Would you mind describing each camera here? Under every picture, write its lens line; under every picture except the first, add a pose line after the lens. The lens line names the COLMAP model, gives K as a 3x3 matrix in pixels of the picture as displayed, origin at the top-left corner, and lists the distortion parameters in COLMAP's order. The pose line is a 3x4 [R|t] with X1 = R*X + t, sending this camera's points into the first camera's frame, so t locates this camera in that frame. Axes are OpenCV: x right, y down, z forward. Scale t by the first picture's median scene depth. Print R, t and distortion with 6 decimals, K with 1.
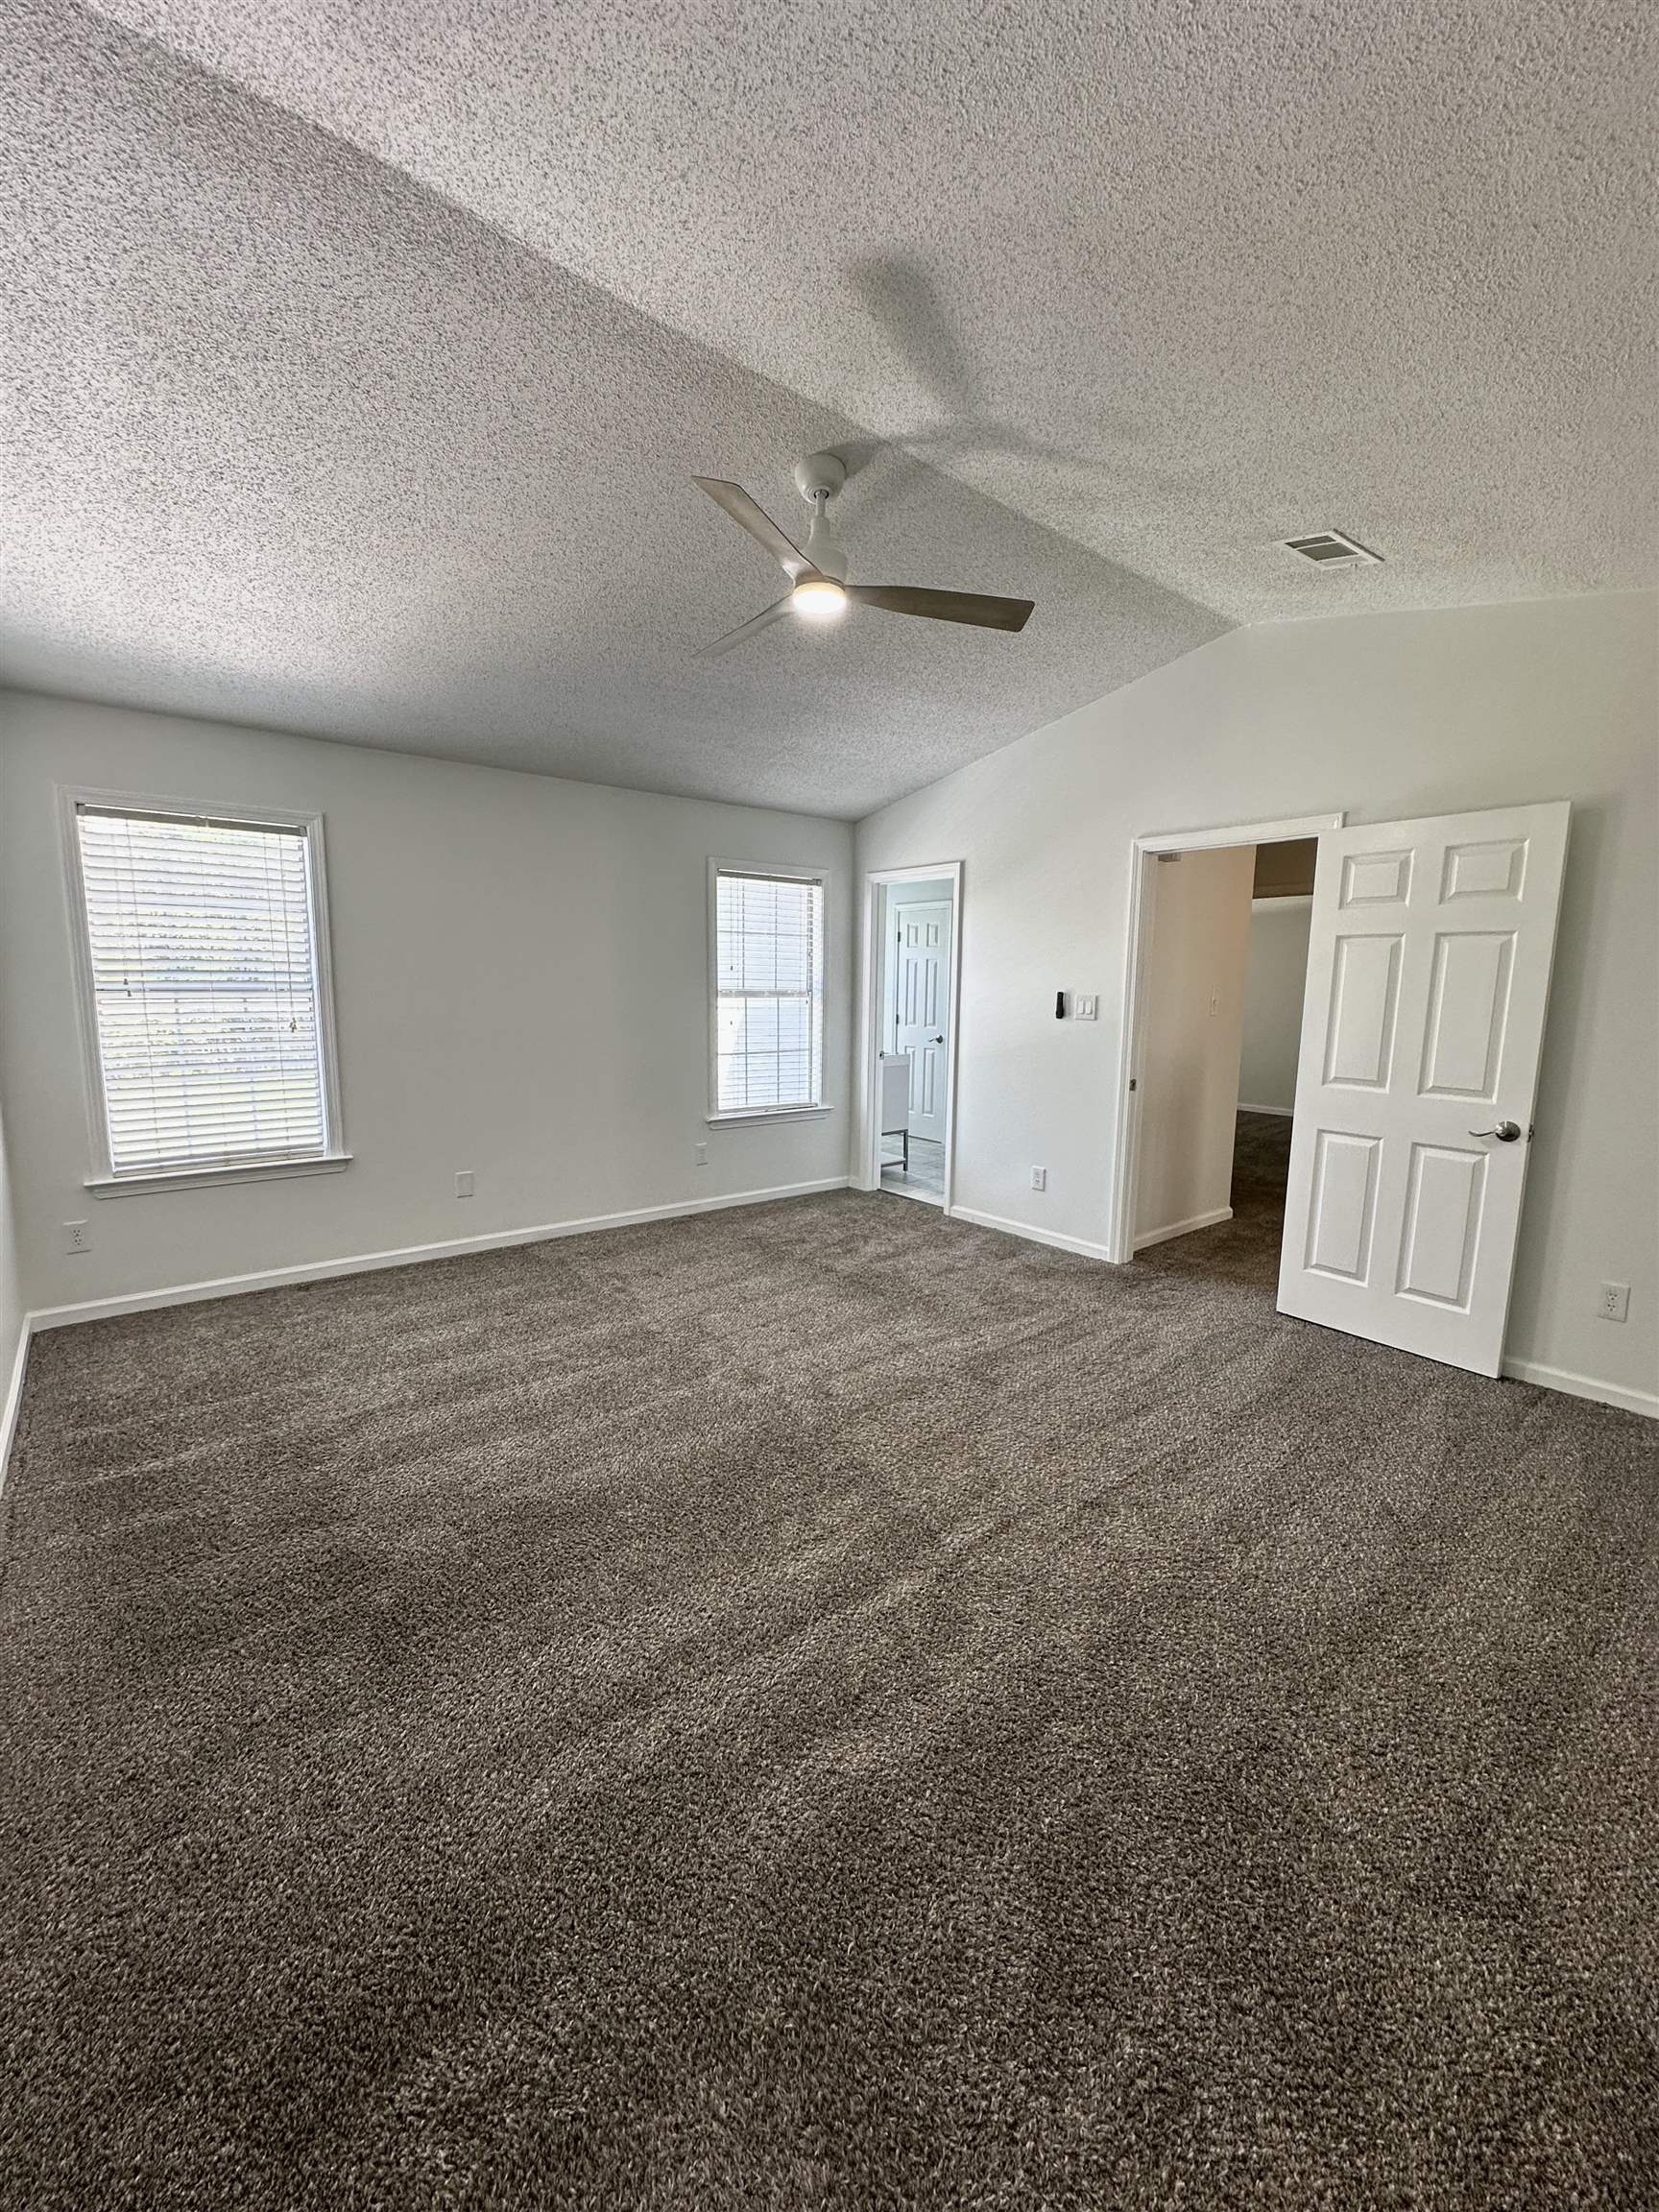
lens RADIAL K [[872.2, 0, 829.5], [0, 872.2, 1106.0], [0, 0, 1]] dist [-0.001134, 0.000286]
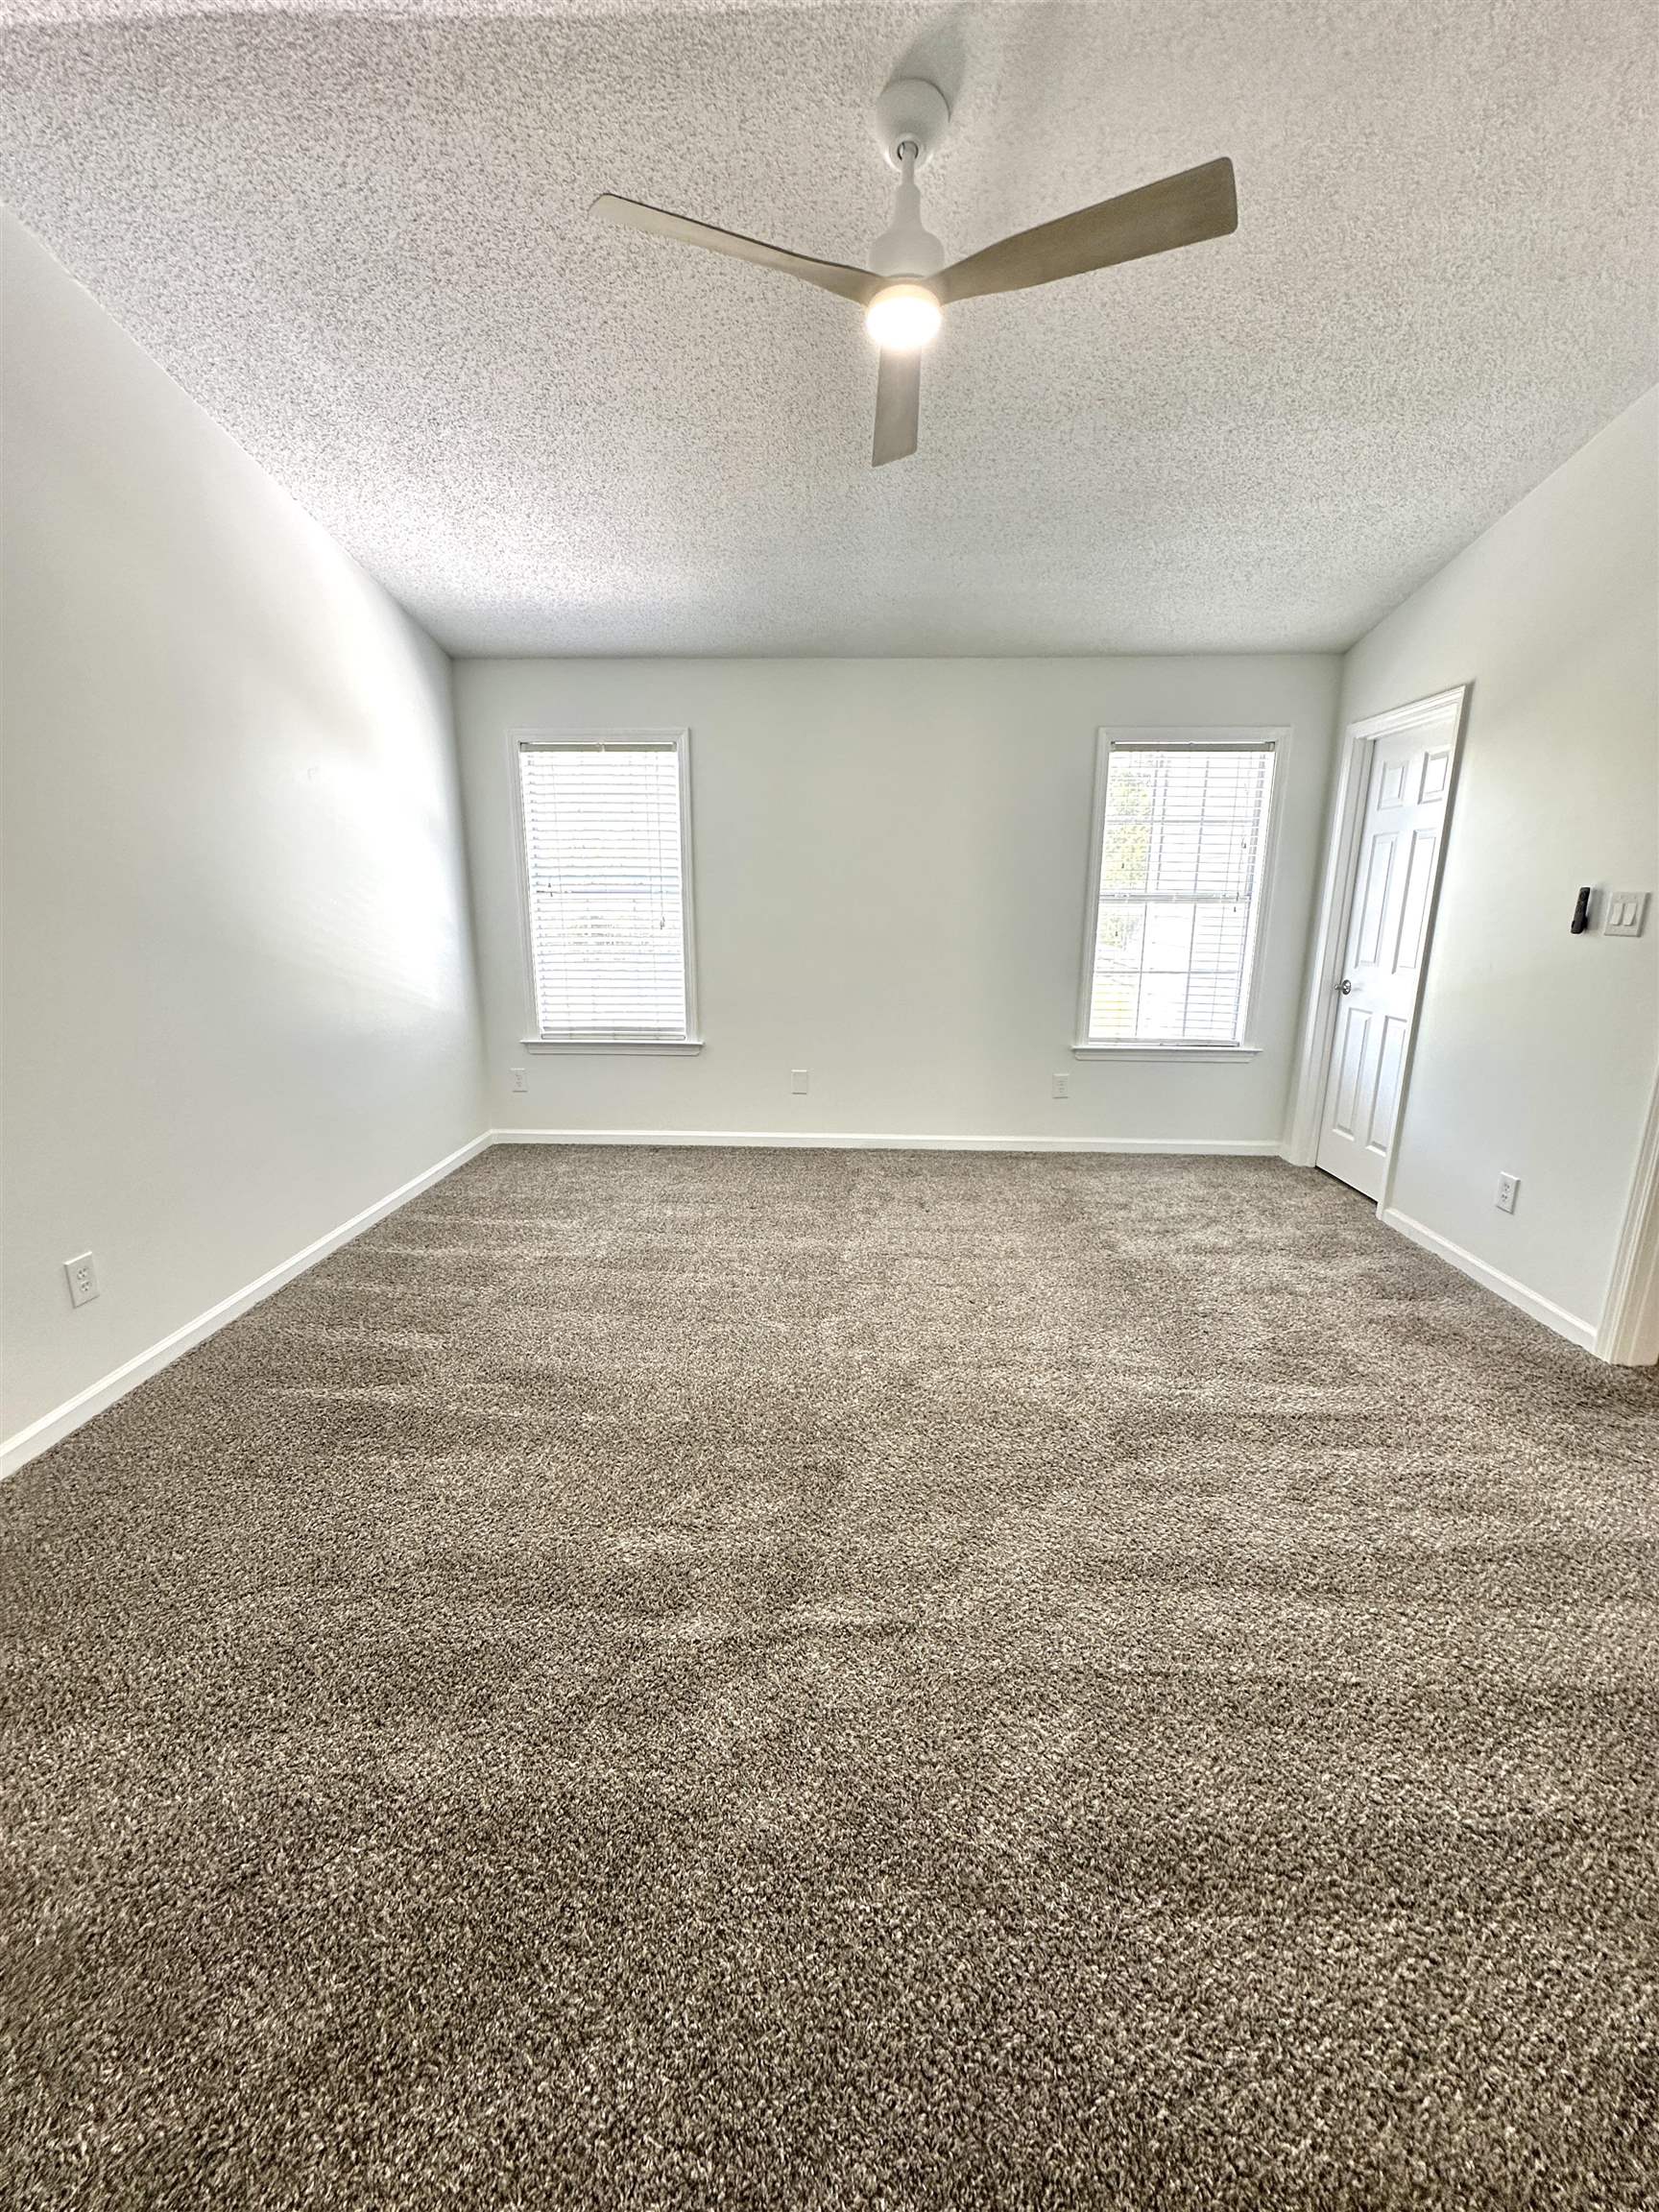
lens RADIAL K [[875.7, 0, 815.2], [0, 875.7, 1102.4], [0, 0, 1]] dist [0.000062, 0.000804]
pose [[0.756530, 0.144386, -0.637821, 0.304194], [-0.089004, 0.988980, 0.118310, -0.013231], [0.647874, -0.032736, 0.761043, 0.240141]]
